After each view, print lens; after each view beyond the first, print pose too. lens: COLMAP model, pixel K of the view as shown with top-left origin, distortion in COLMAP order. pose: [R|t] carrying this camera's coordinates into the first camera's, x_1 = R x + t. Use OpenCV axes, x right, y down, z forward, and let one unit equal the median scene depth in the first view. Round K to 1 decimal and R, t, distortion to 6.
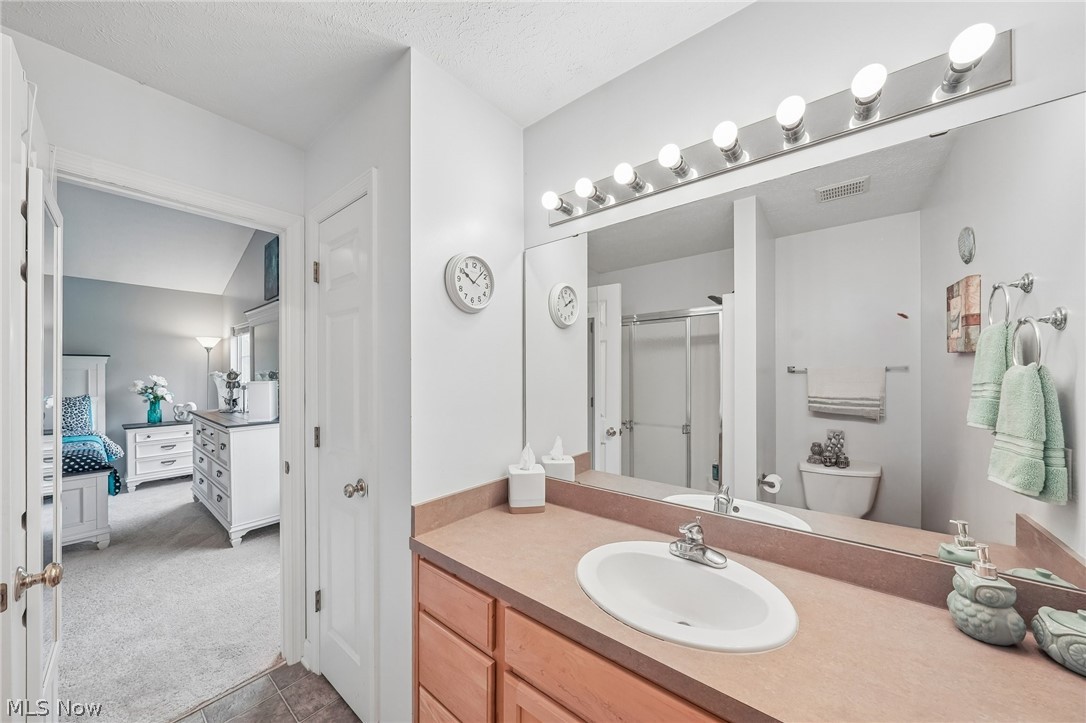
lens RADIAL K [[373.8, 0, 543.6], [0, 373.8, 374.5], [0, 0, 1]] dist [-0.000947, -0.000023]
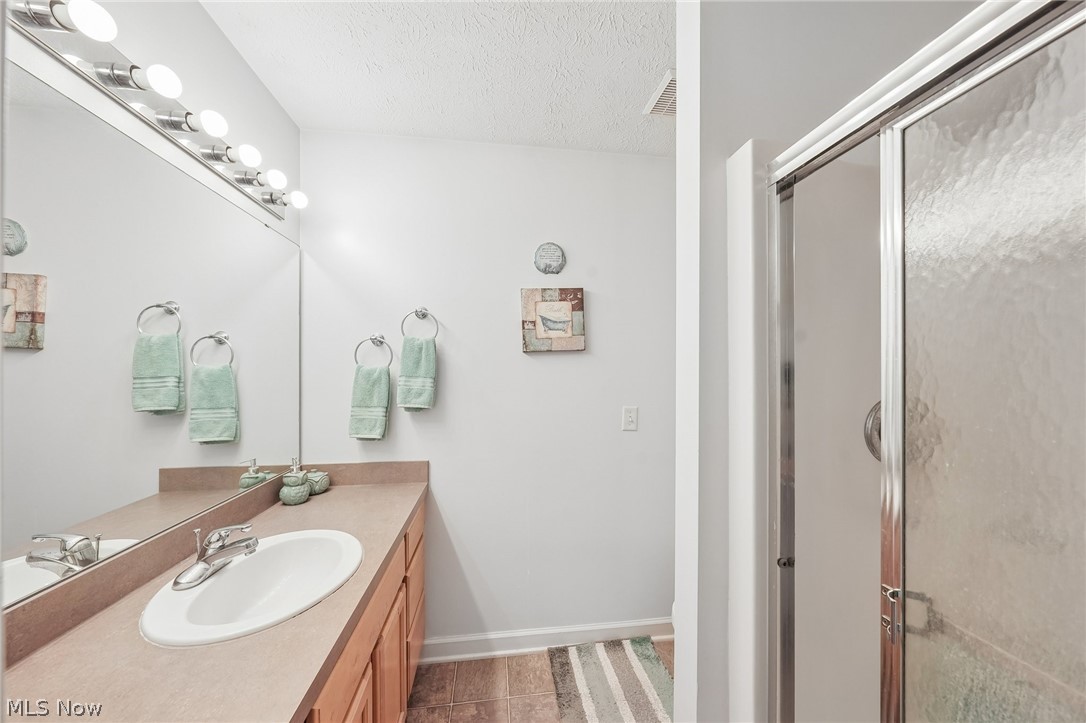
lens RADIAL K [[373.6, 0, 541.4], [0, 373.6, 365.0], [0, 0, 1]] dist [-0.002479, -0.000071]
pose [[-0.723131, 0.007641, 0.690668, -0.578086], [0.001450, 0.999953, -0.009546, -0.002447], [-0.690709, -0.005902, -0.723109, 0.781903]]
